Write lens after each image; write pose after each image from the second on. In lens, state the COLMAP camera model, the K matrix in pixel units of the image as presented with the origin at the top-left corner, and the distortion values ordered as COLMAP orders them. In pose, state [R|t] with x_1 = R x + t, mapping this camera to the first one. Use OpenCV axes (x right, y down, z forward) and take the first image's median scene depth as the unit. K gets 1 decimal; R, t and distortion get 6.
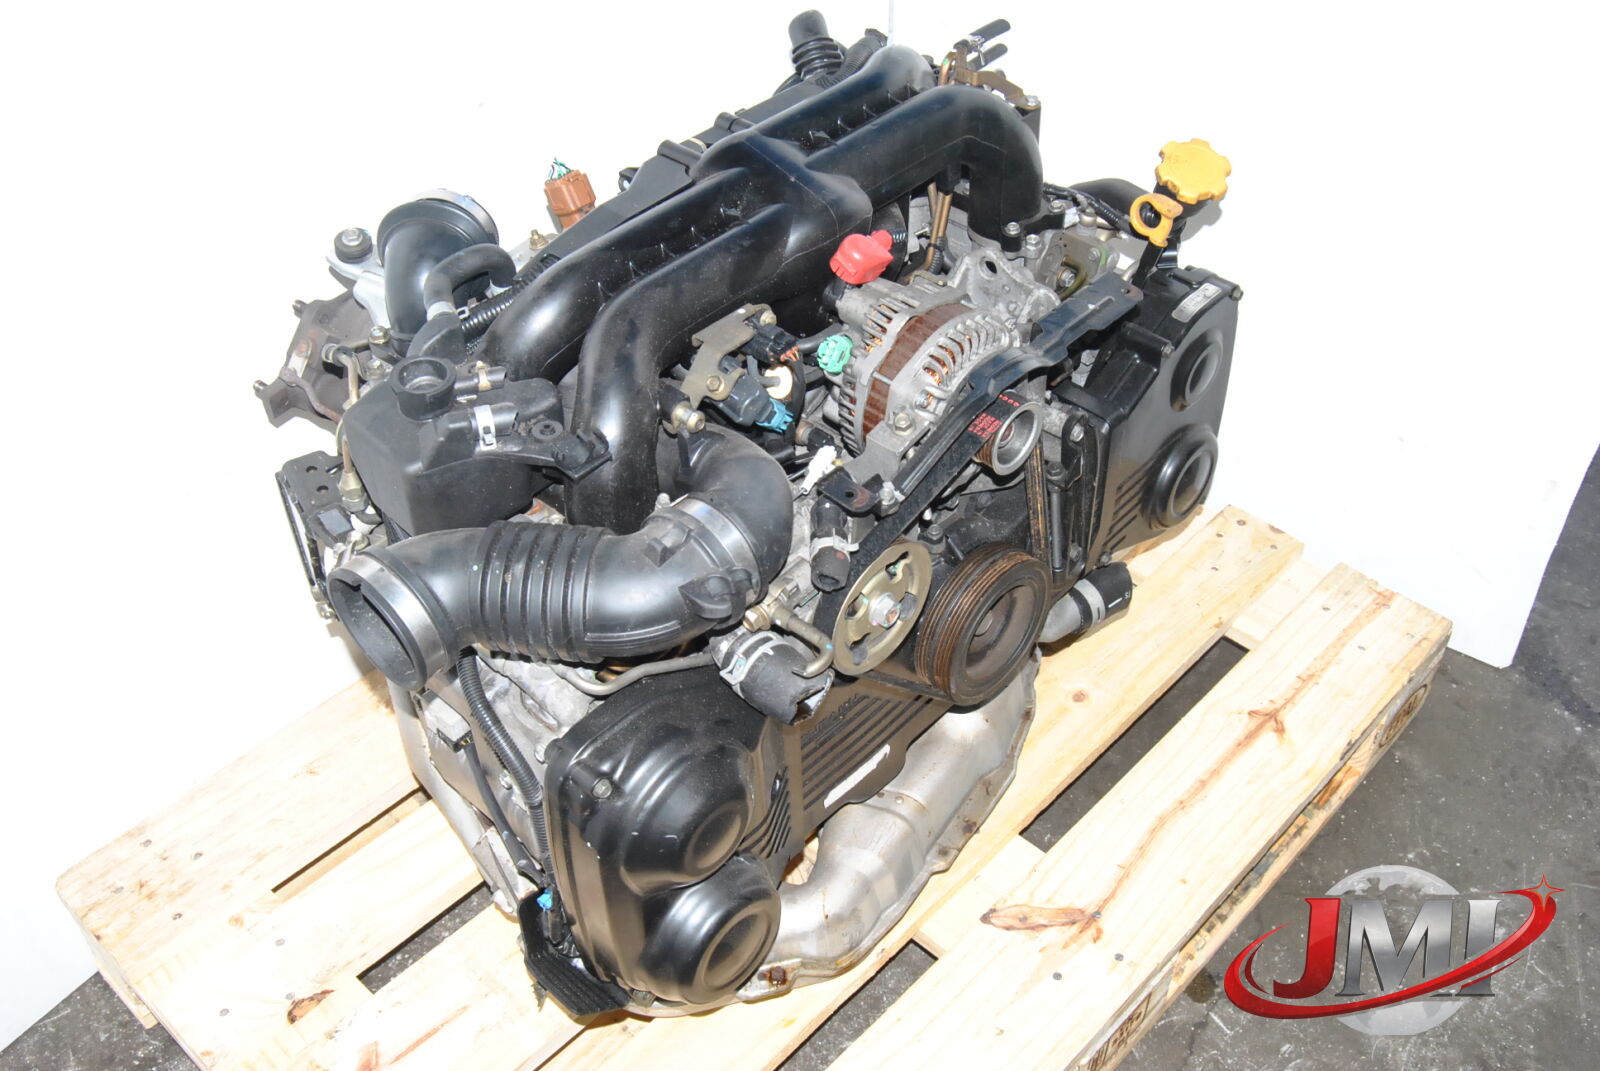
lens RADIAL K [[1612.8, 0, 803.3], [0, 1612.8, 535.0], [0, 0, 1]] dist [-0.056287, 0.000000]
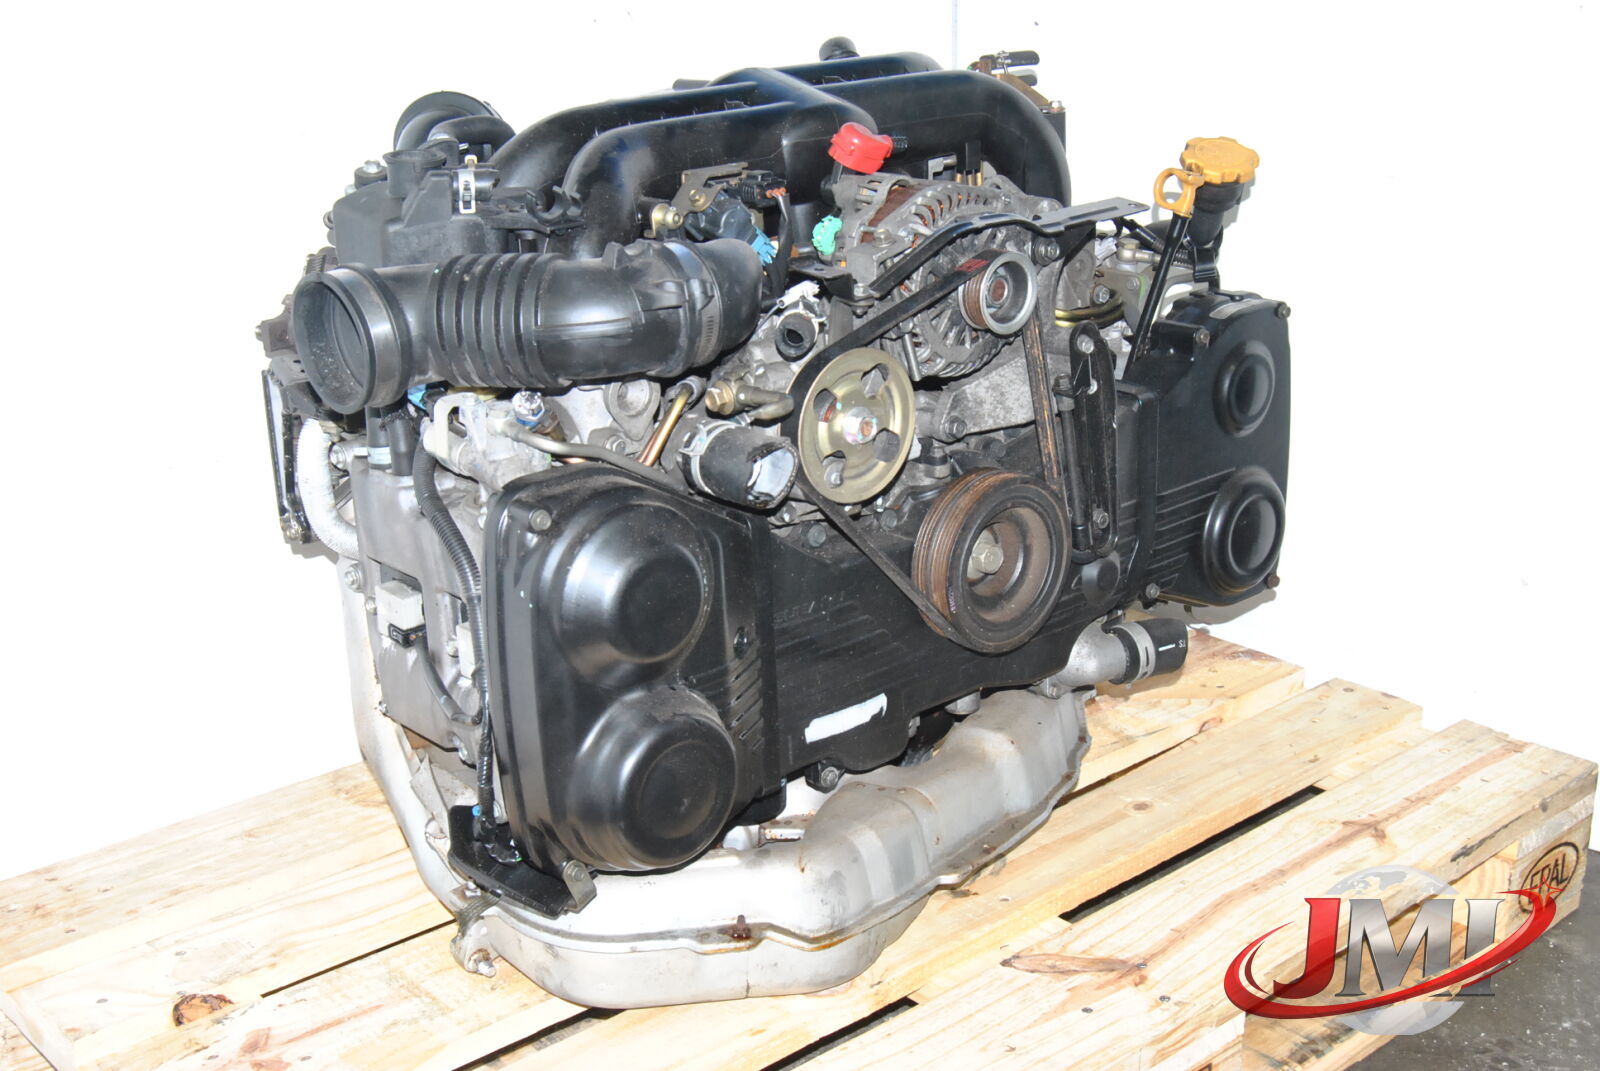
lens RADIAL K [[2026.6, 0, 804.3], [0, 2026.6, 565.0], [0, 0, 1]] dist [-0.036049, 0.000000]
pose [[0.995424, 0.021471, -0.093117, 0.100191], [-0.056612, 0.917528, -0.393622, 0.457517], [0.076986, 0.397092, 0.914544, -0.048756]]
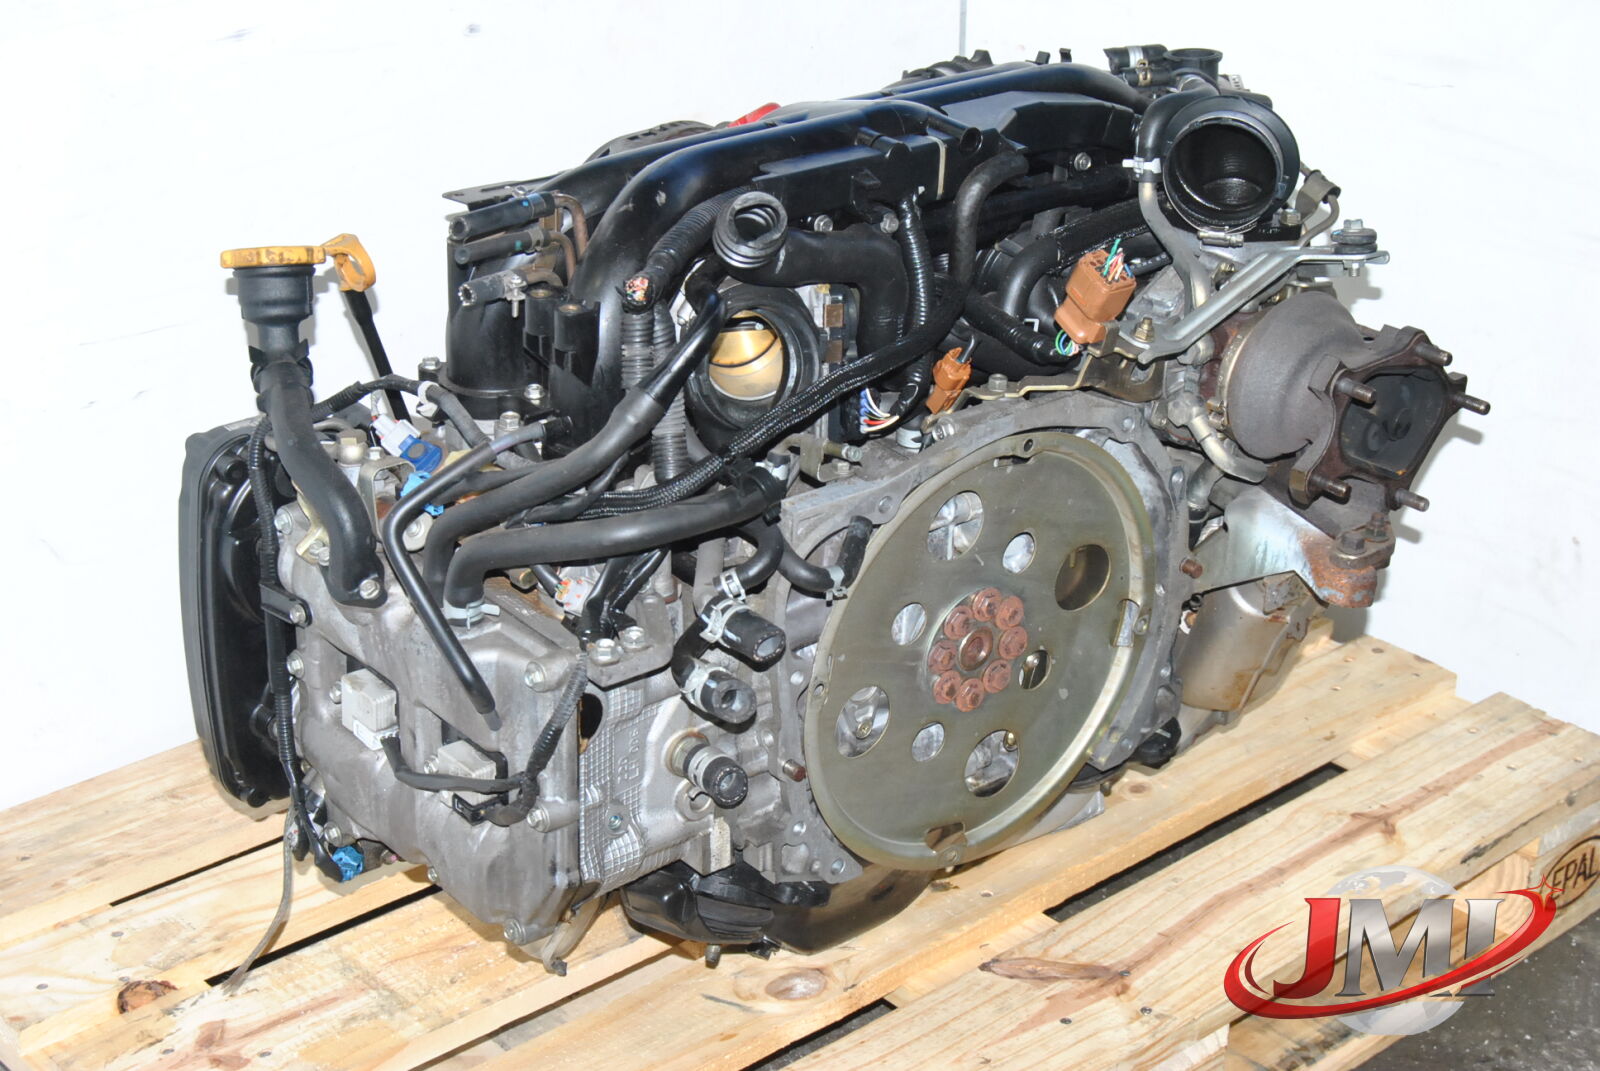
lens RADIAL K [[2846.2, 0, 804.2], [0, 2846.2, 538.9], [0, 0, 1]] dist [-0.012992, 0.000000]
pose [[0.996208, 0.057897, -0.064947, 0.101044], [-0.074792, 0.951248, -0.299222, 0.457132], [0.044457, 0.302944, 0.951971, -0.414433]]
